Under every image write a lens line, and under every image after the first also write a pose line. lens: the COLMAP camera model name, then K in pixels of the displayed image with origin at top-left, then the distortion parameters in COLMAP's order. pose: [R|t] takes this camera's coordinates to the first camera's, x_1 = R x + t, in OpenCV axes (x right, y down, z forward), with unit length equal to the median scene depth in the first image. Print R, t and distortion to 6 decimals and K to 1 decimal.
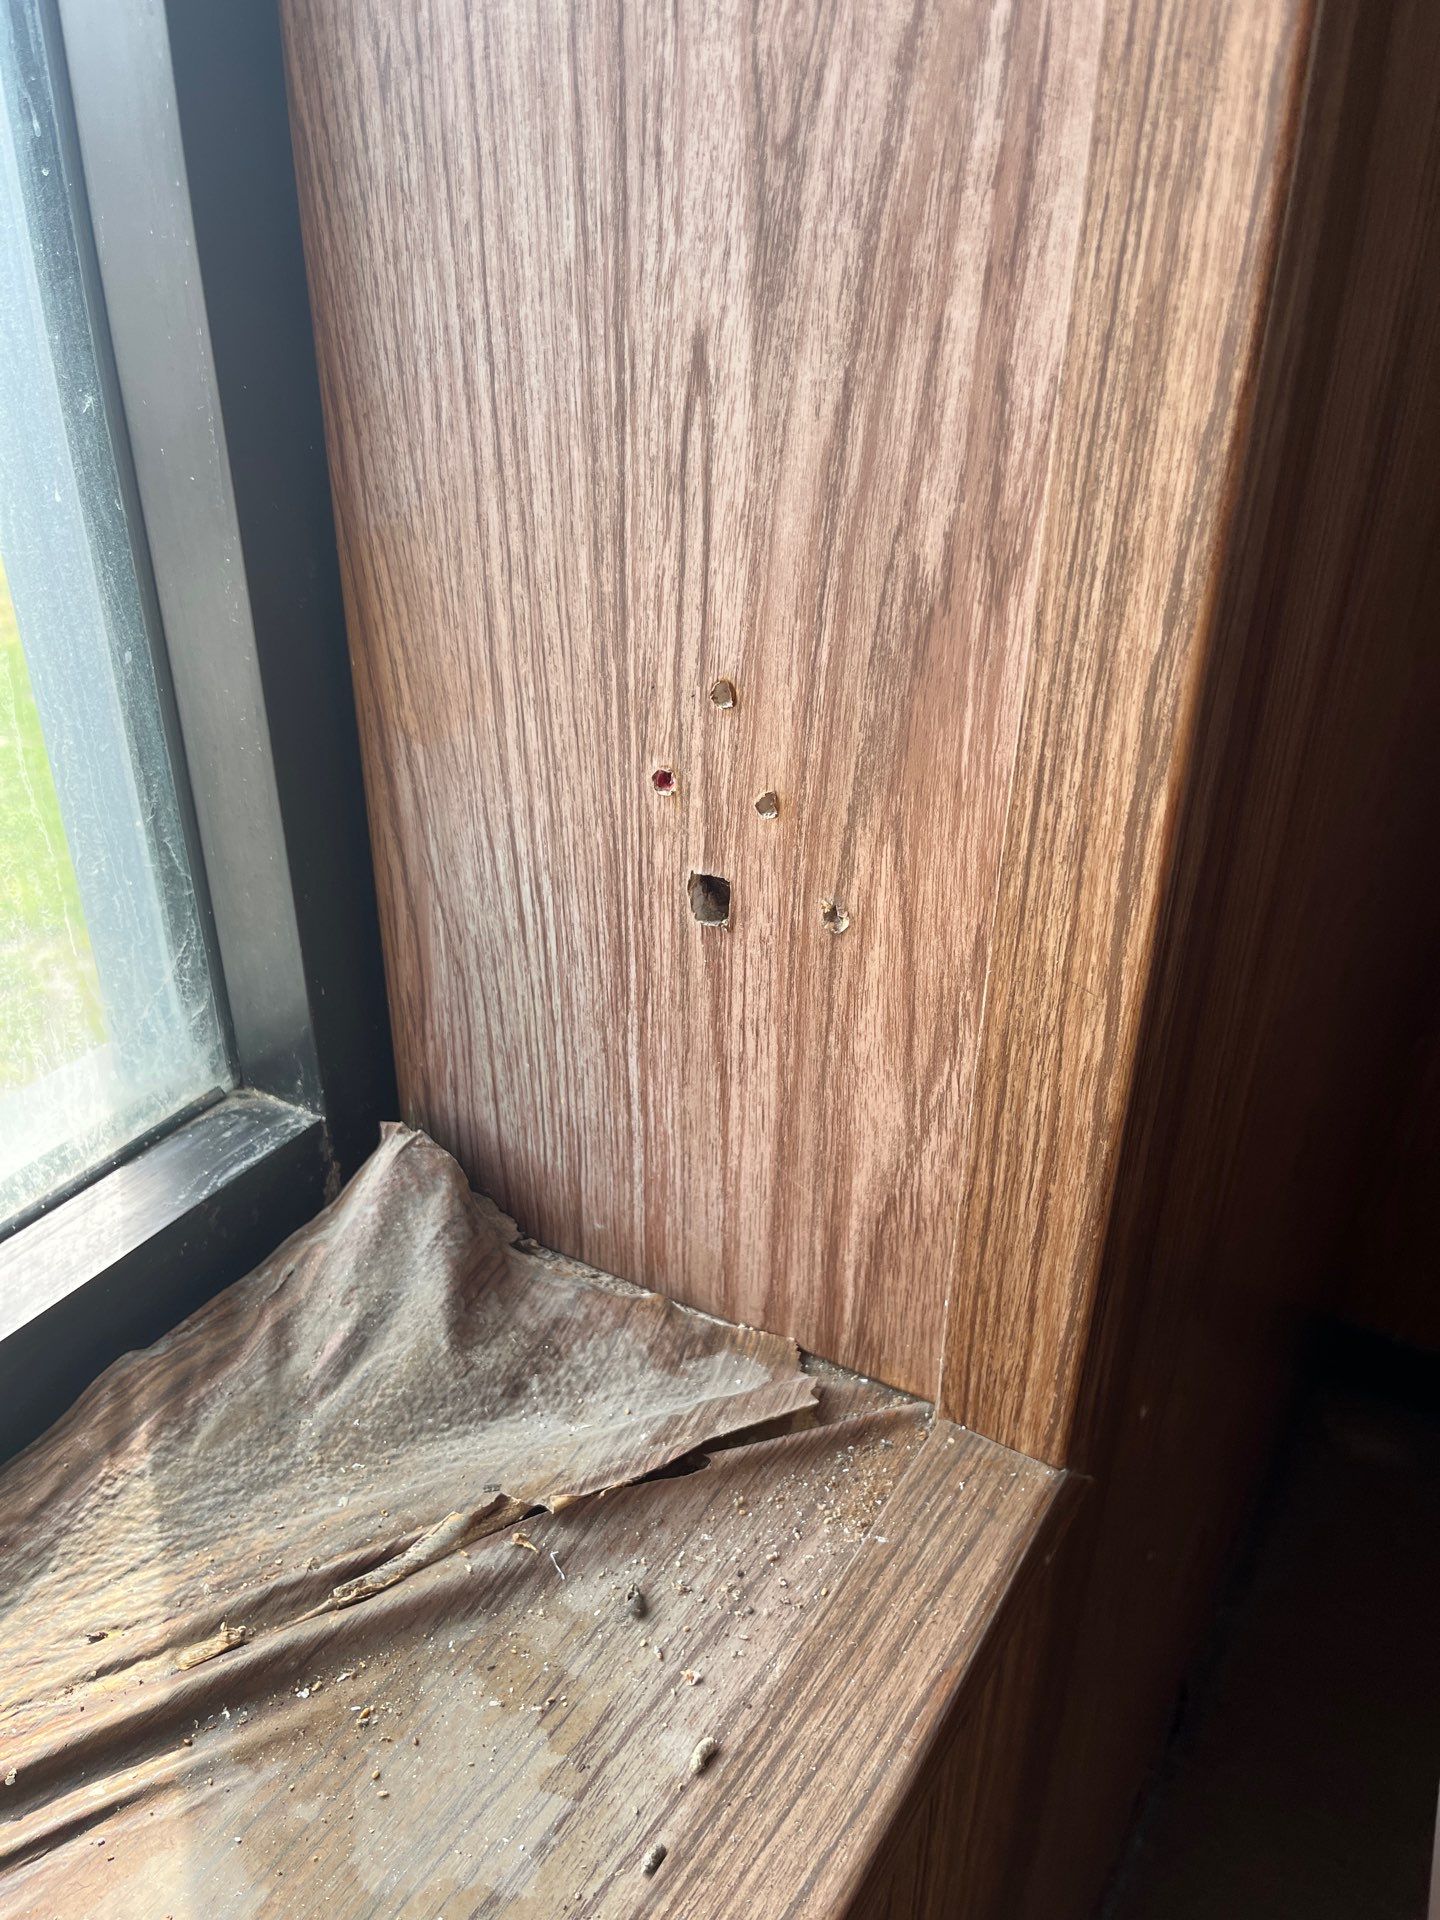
lens RADIAL K [[1490.4, 0, 691.6], [0, 1490.4, 967.7], [0, 0, 1]] dist [0.064263, -0.092065]
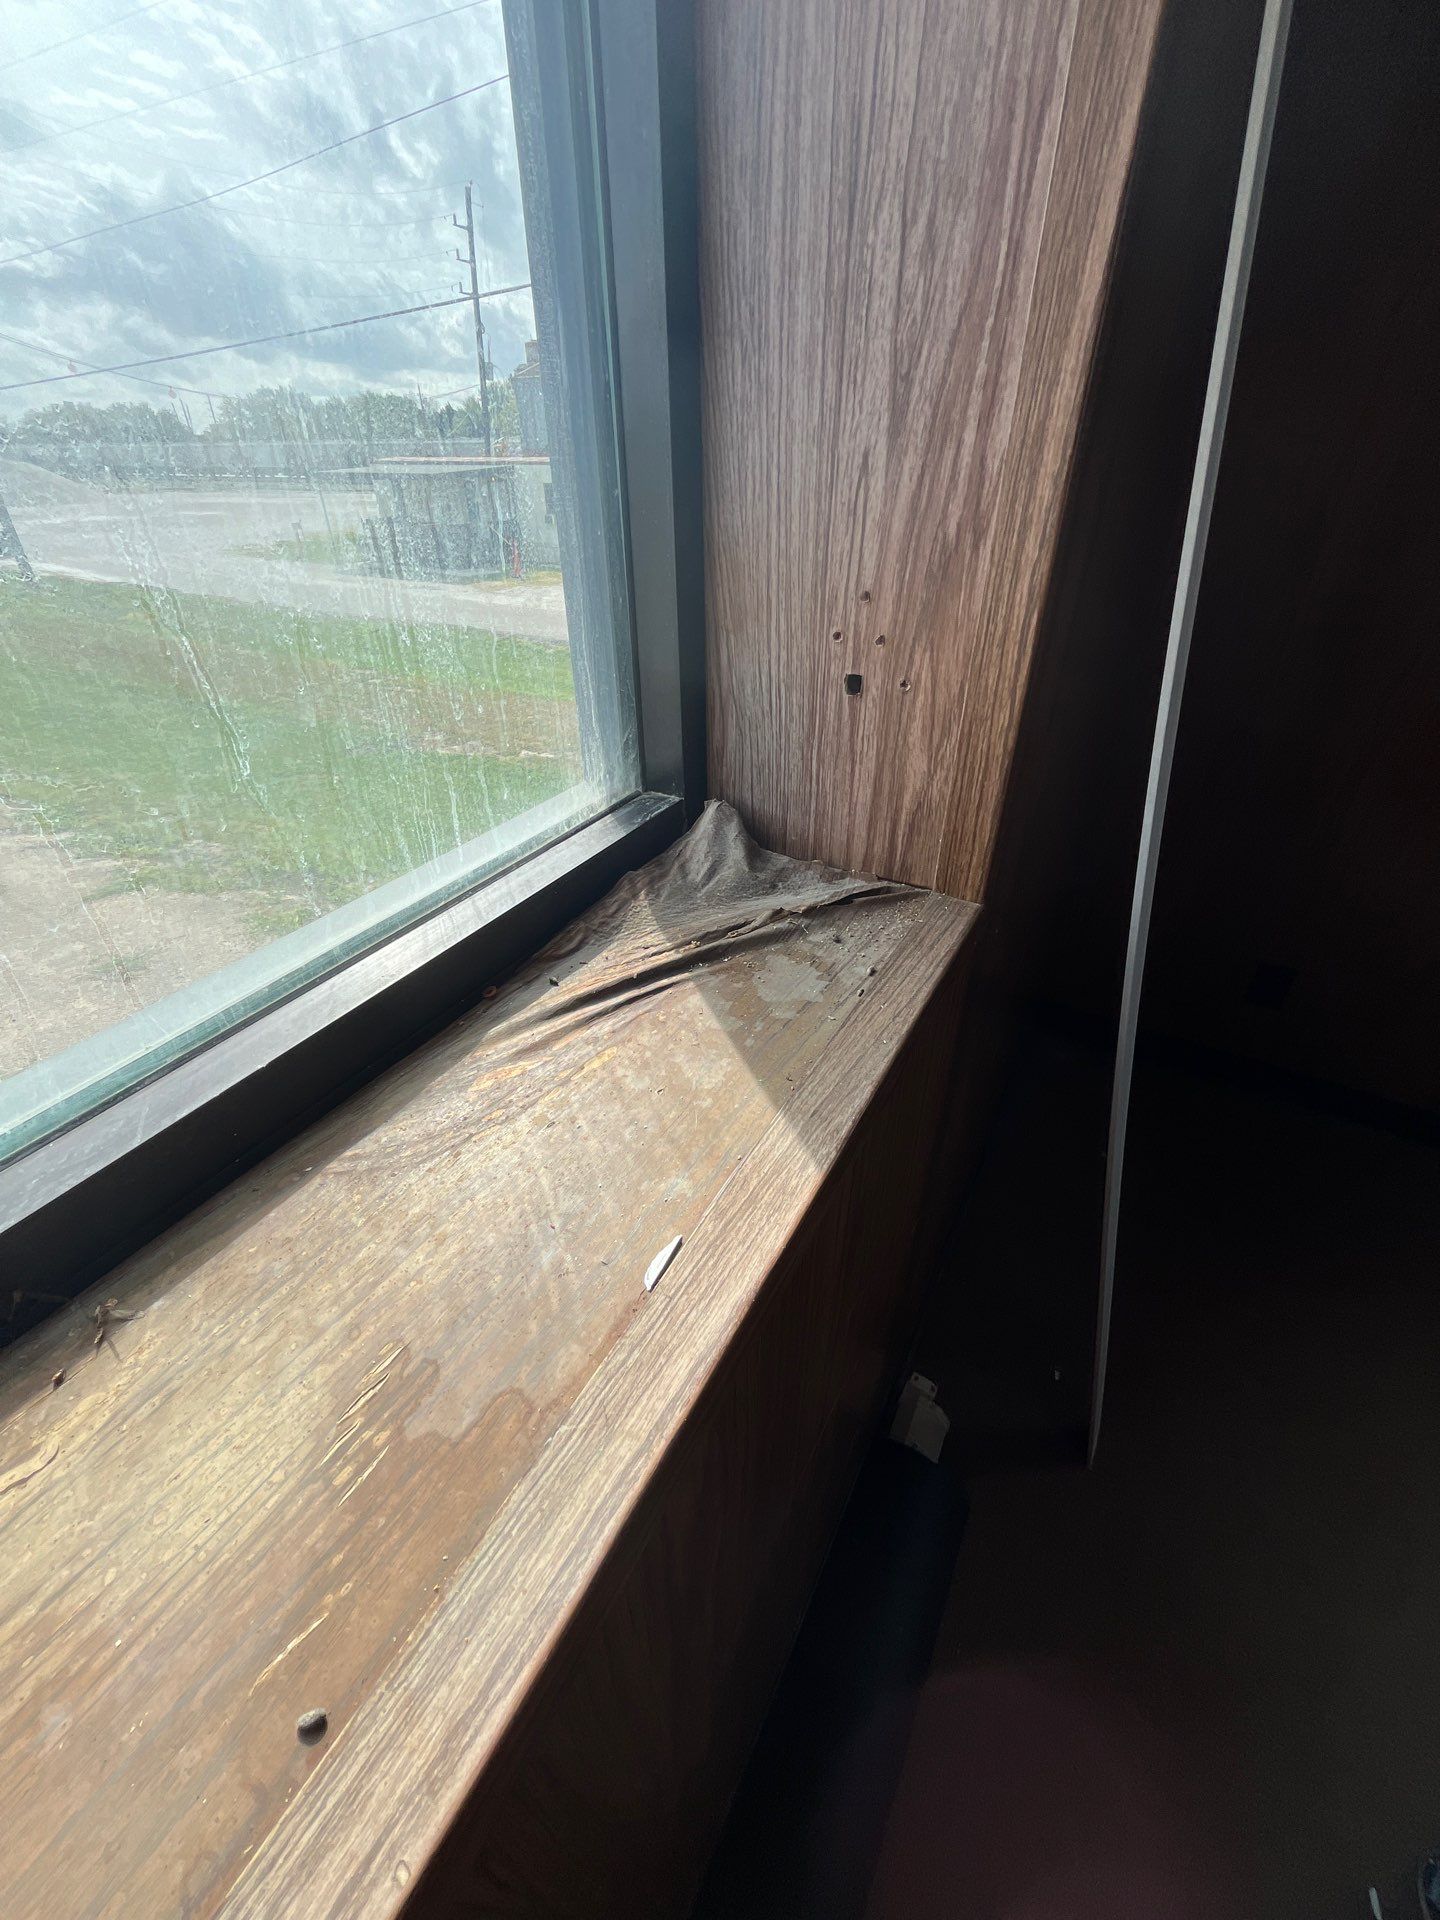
lens RADIAL K [[784.1, 0, 722.8], [0, 784.1, 953.5], [0, 0, 1]] dist [-0.000452, -0.000202]
pose [[0.999168, -0.025446, 0.031867, -0.294139], [0.023323, 0.997592, 0.065318, 0.356019], [-0.033452, -0.064520, 0.997356, -0.434374]]
